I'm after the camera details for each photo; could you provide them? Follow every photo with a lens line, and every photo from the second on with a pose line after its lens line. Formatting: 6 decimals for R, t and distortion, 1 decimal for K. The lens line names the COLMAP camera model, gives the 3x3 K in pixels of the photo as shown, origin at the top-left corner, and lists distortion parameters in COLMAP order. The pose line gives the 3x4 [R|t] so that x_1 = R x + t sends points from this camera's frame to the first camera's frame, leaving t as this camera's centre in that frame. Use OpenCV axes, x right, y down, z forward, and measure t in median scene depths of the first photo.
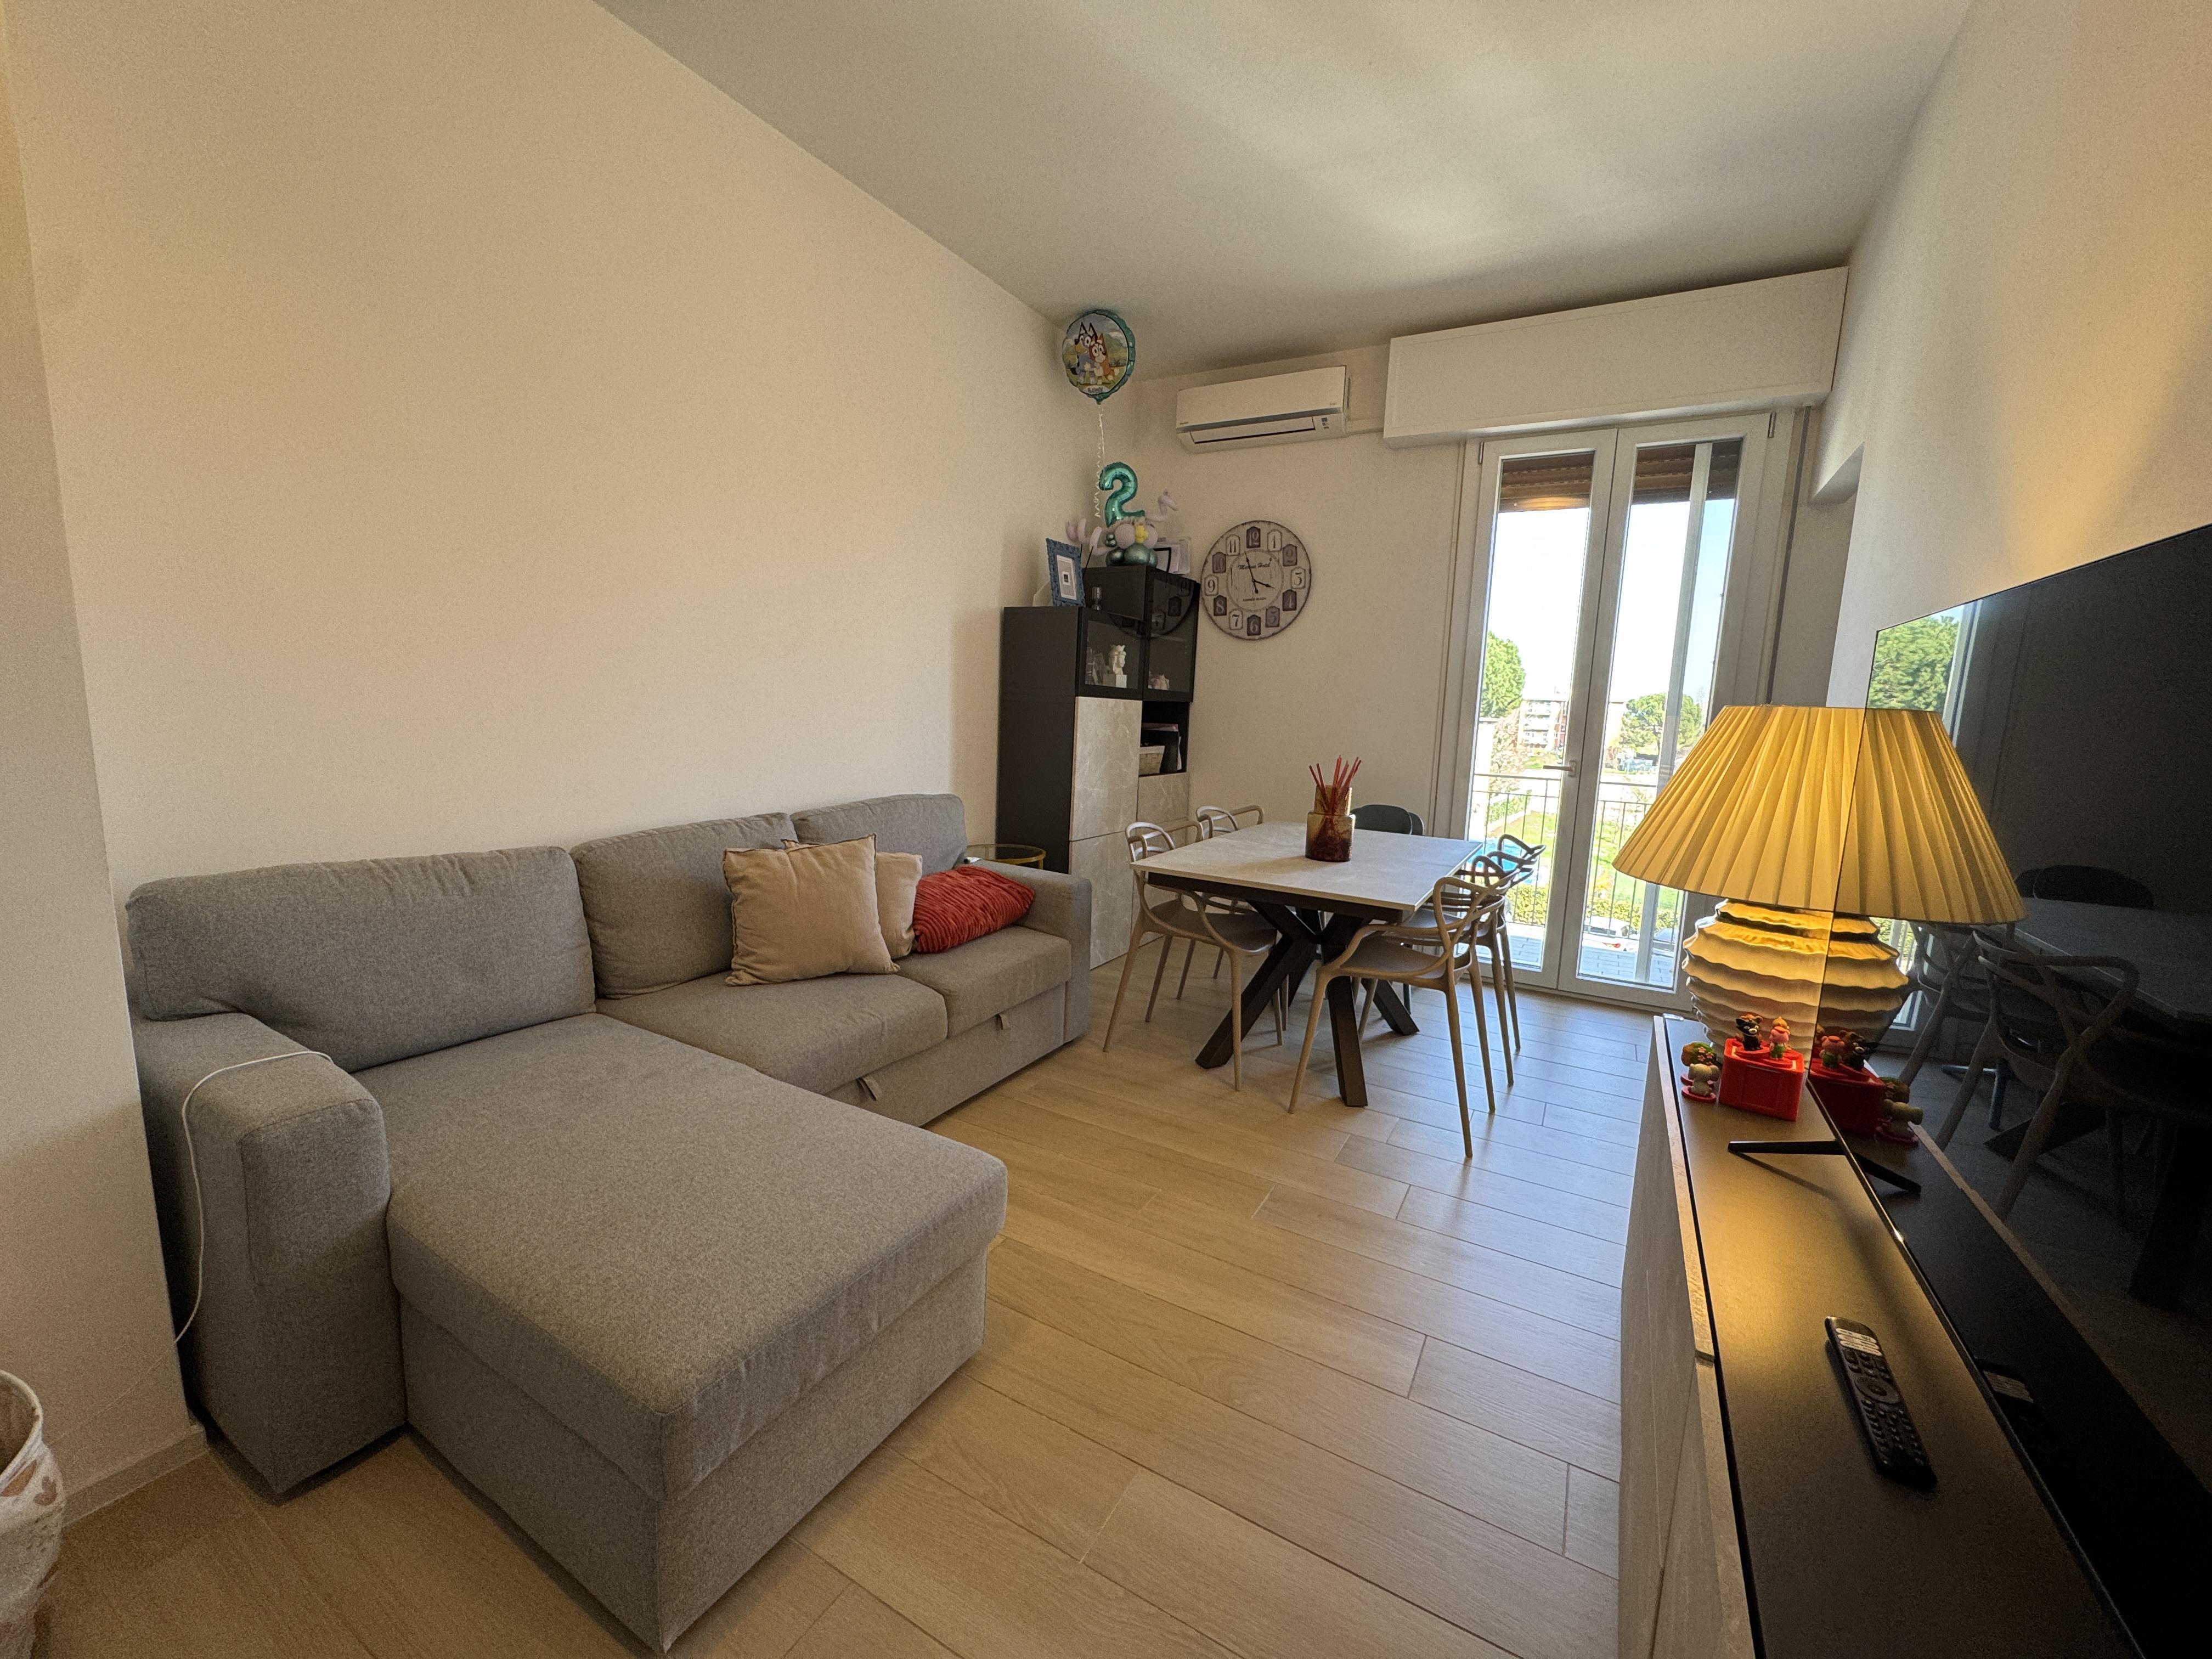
lens RADIAL K [[882.5, 0, 1107.6], [0, 882.5, 825.3], [0, 0, 1]] dist [-0.001018, 0.000296]
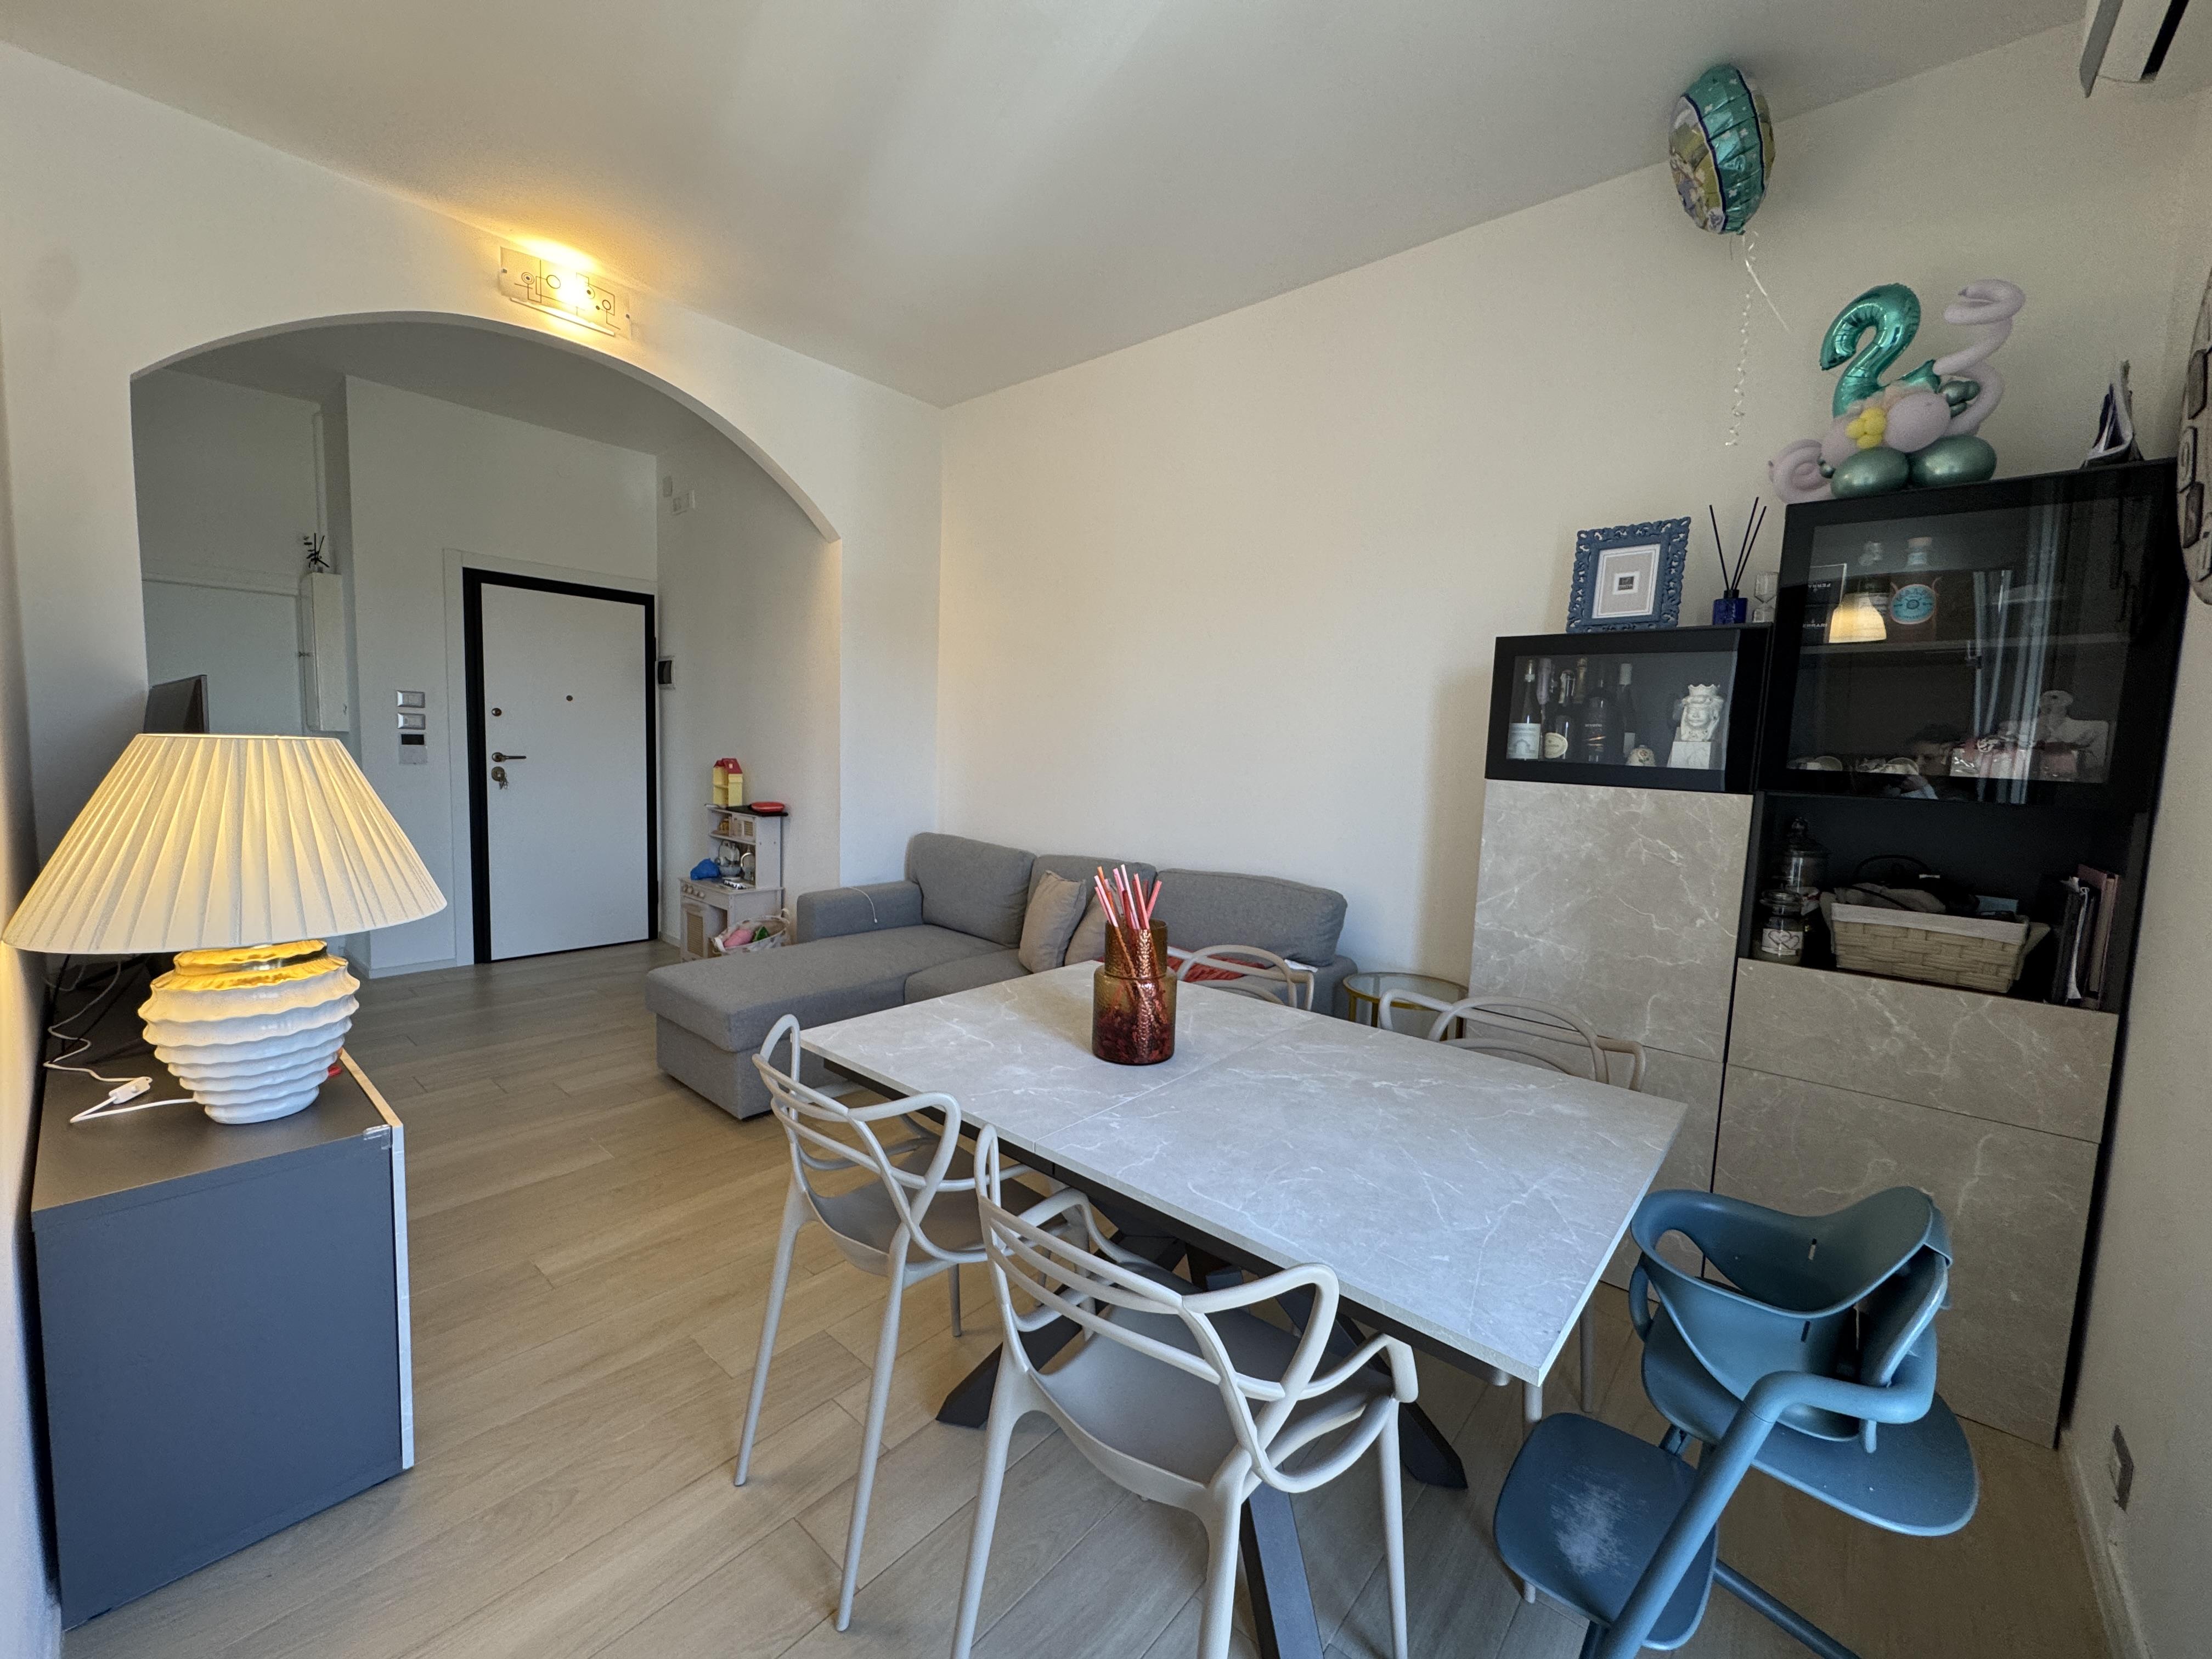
lens RADIAL K [[887.7, 0, 1107.2], [0, 887.7, 824.6], [0, 0, 1]] dist [0.000075, -0.000217]
pose [[-0.191250, 0.041847, -0.980649, 0.578993], [-0.178842, 0.980881, 0.076735, -0.103752], [0.965111, 0.190057, -0.180110, 0.777817]]
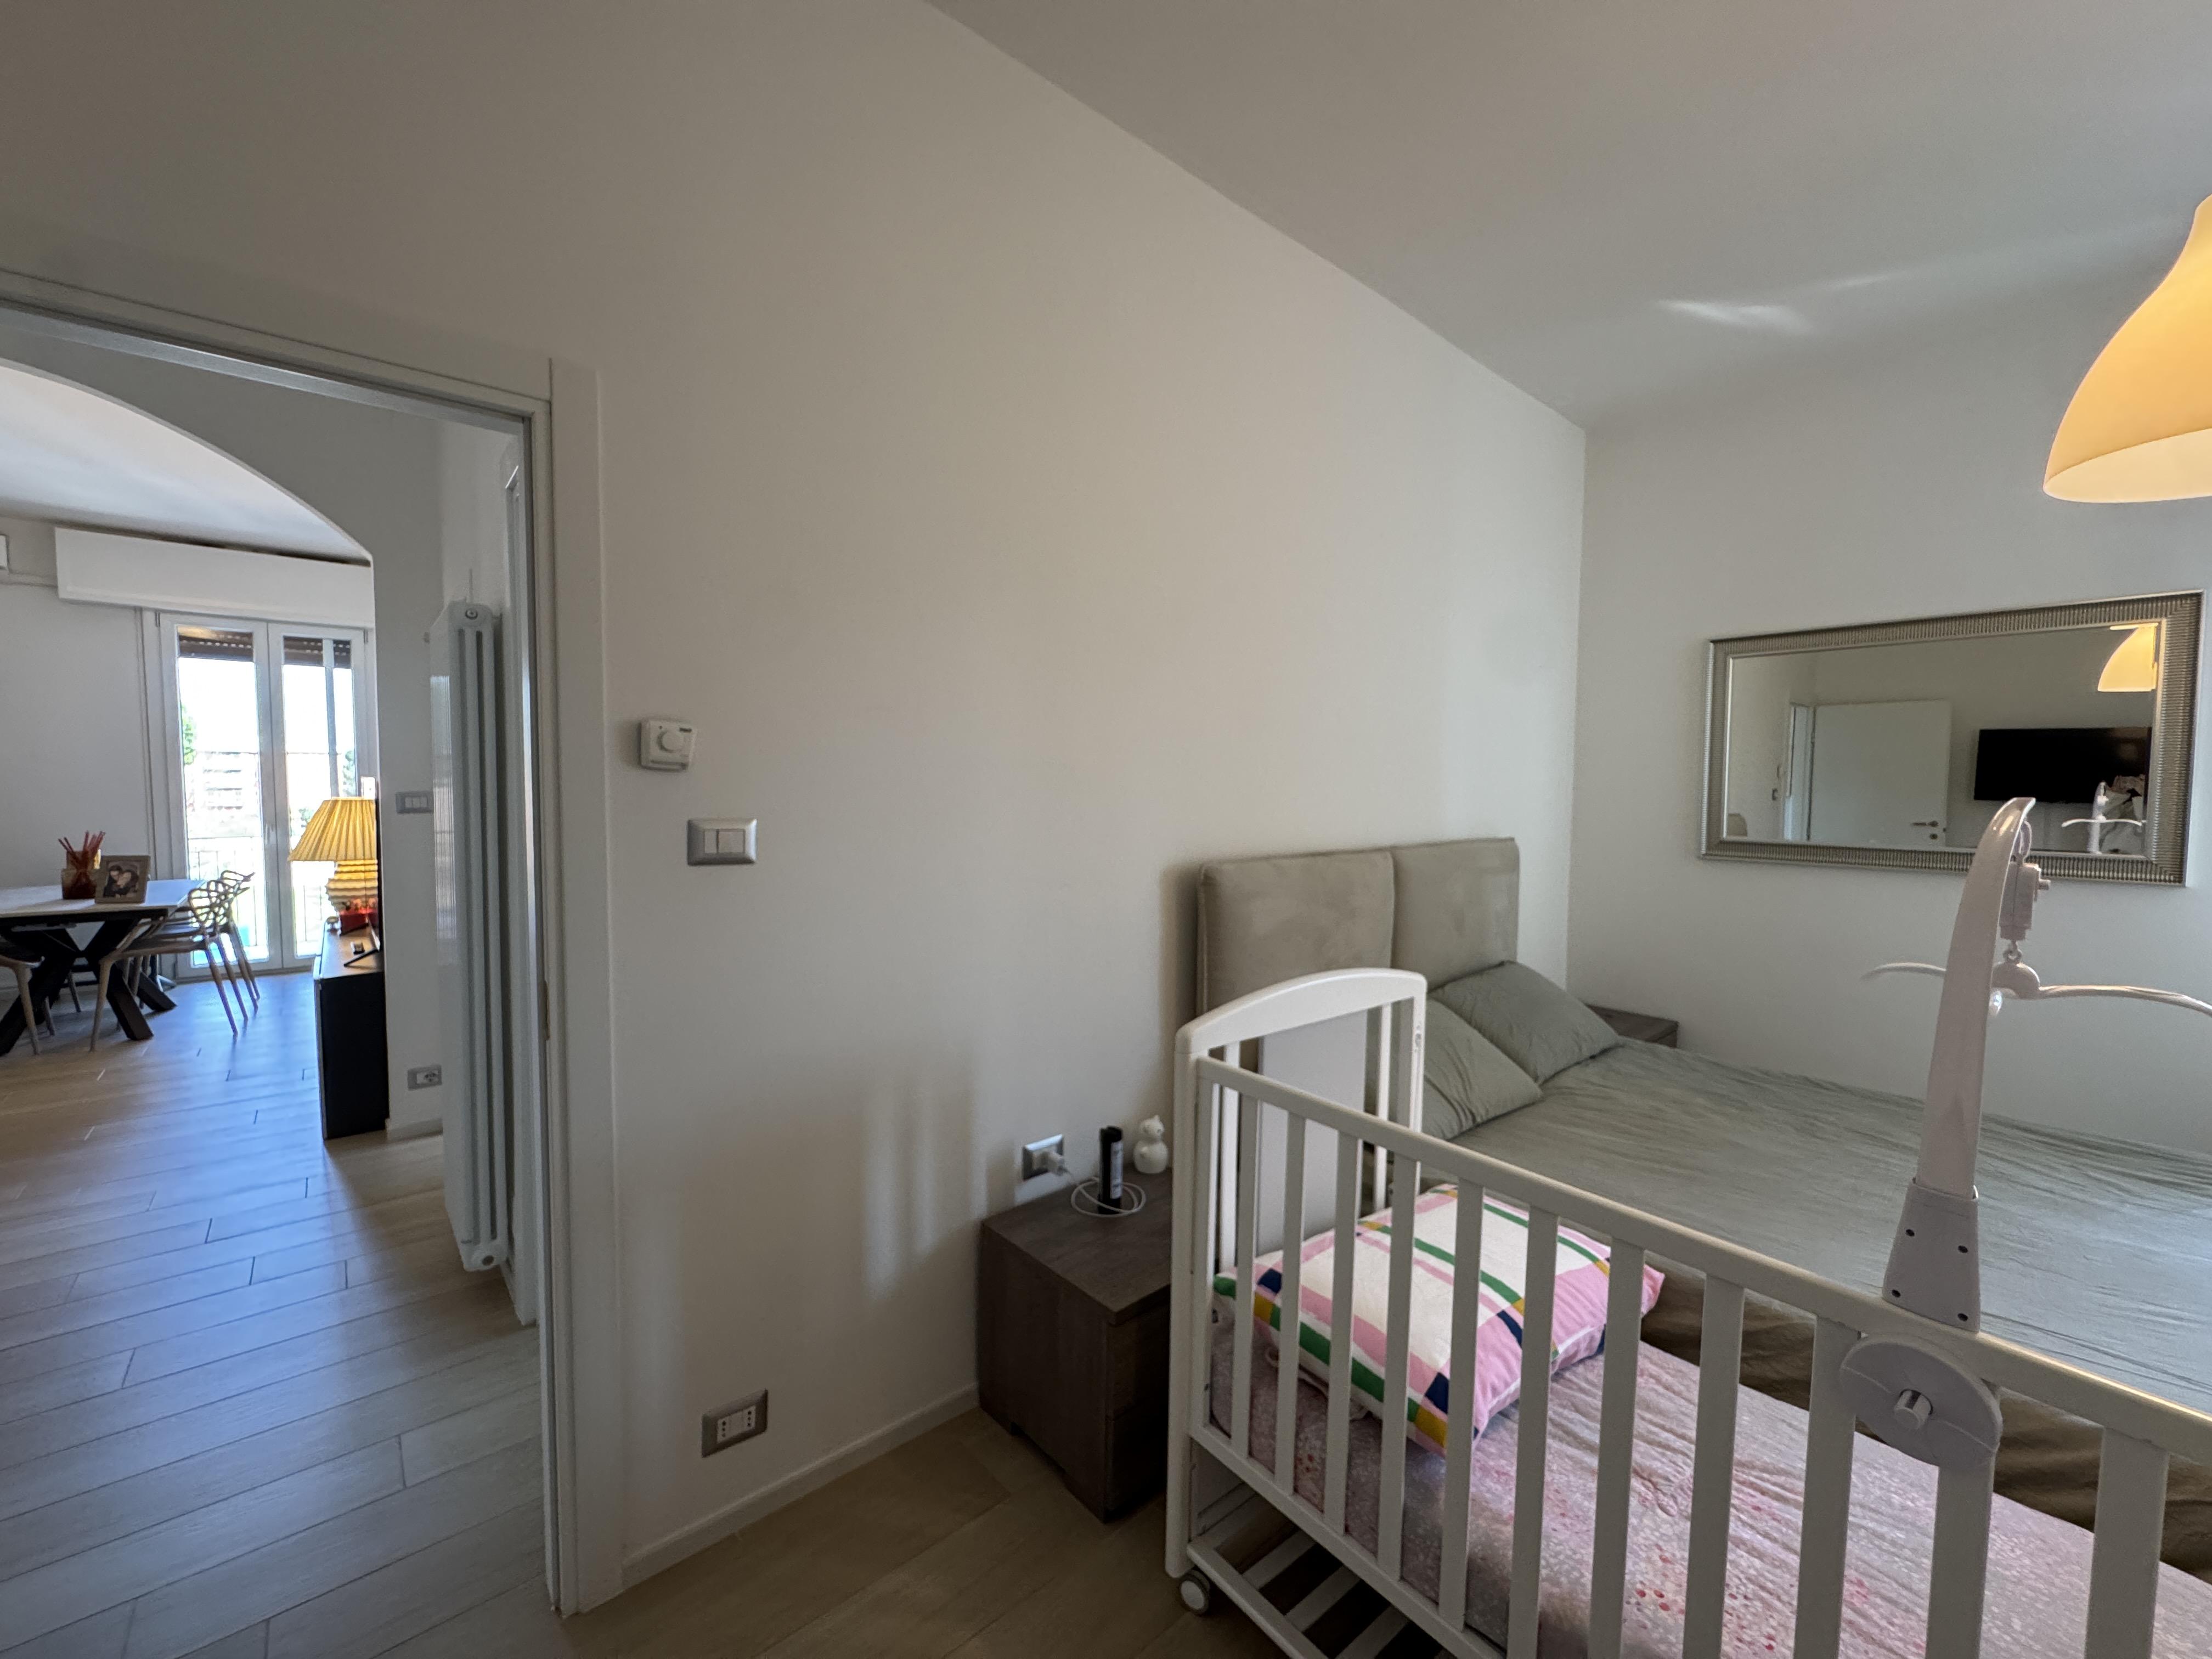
lens RADIAL K [[895.0, 0, 1106.2], [0, 895.0, 822.6], [0, 0, 1]] dist [-0.004147, -0.000006]
pose [[0.331094, -0.083914, 0.939859, -0.446250], [0.135736, 0.989914, 0.040566, 0.063571], [-0.933784, 0.114142, 0.339145, -0.882528]]
